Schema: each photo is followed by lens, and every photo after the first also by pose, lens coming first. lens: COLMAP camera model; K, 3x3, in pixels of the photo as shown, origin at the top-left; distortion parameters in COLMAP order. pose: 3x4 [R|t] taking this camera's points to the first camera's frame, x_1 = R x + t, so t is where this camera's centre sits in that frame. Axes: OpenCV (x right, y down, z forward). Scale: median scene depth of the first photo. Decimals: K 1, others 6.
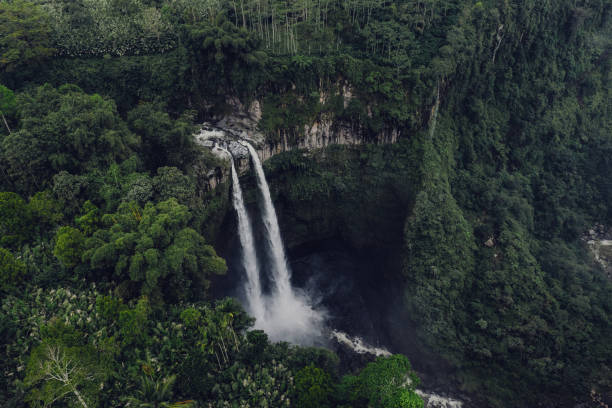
lens RADIAL K [[490.4, 0, 306.0], [0, 490.4, 204.0], [0, 0, 1]] dist [-0.024075, 0.006887]
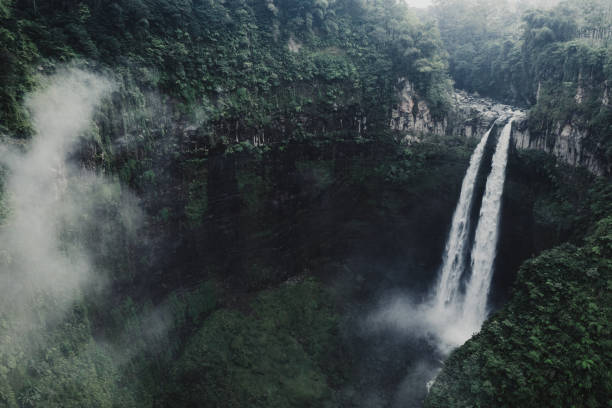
lens RADIAL K [[490.4, 0, 306.0], [0, 490.4, 204.0], [0, 0, 1]] dist [-0.024075, 0.006887]
pose [[-0.108450, 0.308779, -0.944931, 0.898538], [-0.666883, 0.682323, 0.299504, -0.014591], [0.737229, 0.662639, 0.131921, 0.597664]]
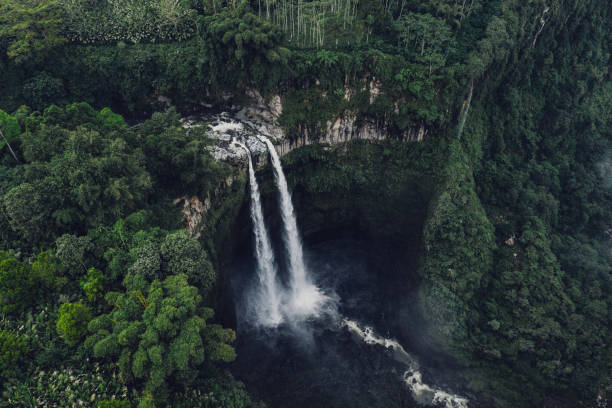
lens RADIAL K [[485.8, 0, 306.9], [0, 485.8, 203.0], [0, 0, 1]] dist [-0.020714, 0.003236]
pose [[0.998062, 0.053533, -0.031732, -0.003116], [-0.049121, 0.990759, 0.126430, -0.113598], [0.038207, -0.124626, 0.991468, 0.041862]]
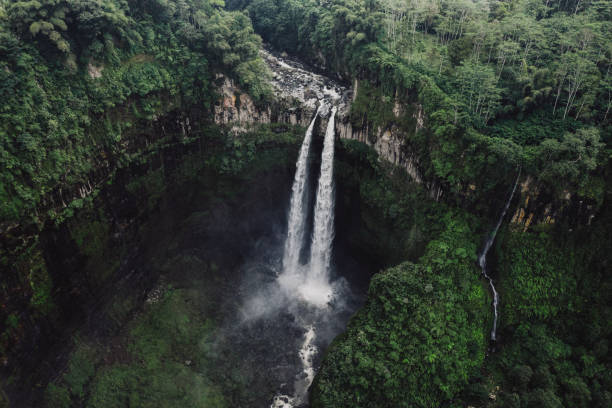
lens RADIAL K [[485.8, 0, 306.9], [0, 485.8, 203.0], [0, 0, 1]] dist [-0.020714, 0.003236]
pose [[0.362934, 0.575717, -0.732686, 0.723762], [-0.637311, 0.726997, 0.255557, -0.195769], [0.679789, 0.374198, 0.630763, 0.308500]]
